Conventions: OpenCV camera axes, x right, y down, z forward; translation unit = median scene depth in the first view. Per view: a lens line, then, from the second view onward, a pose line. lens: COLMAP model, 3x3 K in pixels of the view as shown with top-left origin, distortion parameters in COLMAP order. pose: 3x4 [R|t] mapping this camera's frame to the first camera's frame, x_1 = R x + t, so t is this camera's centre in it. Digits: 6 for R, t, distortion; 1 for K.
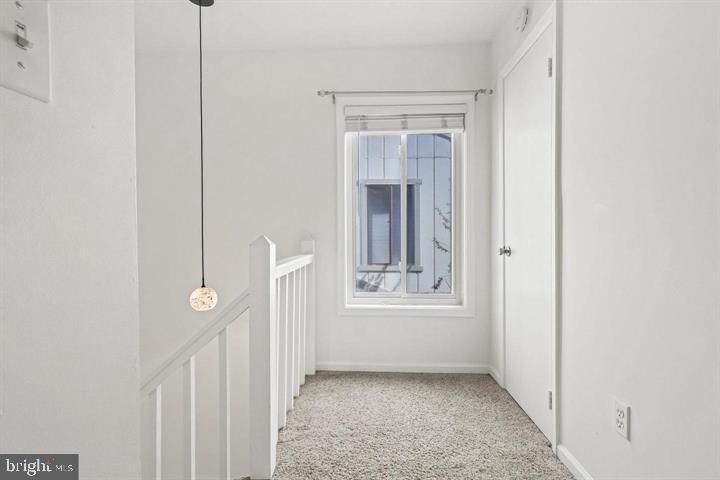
lens RADIAL K [[342.9, 0, 359.0], [0, 342.9, 230.9], [0, 0, 1]] dist [-0.001210, 0.000093]
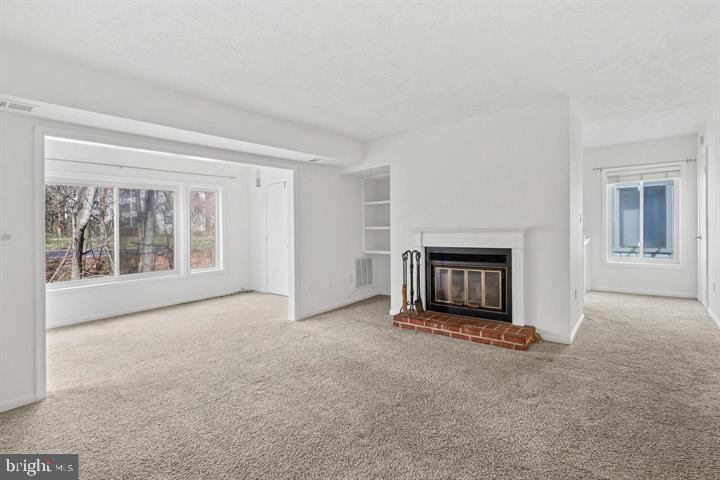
lens RADIAL K [[342.9, 0, 359.0], [0, 342.9, 230.9], [0, 0, 1]] dist [-0.001210, 0.000093]
pose [[0.812351, -0.000891, -0.583169, -0.050129], [0.028442, 0.998869, 0.038094, -0.111375], [0.582475, -0.047533, 0.811457, -1.739802]]
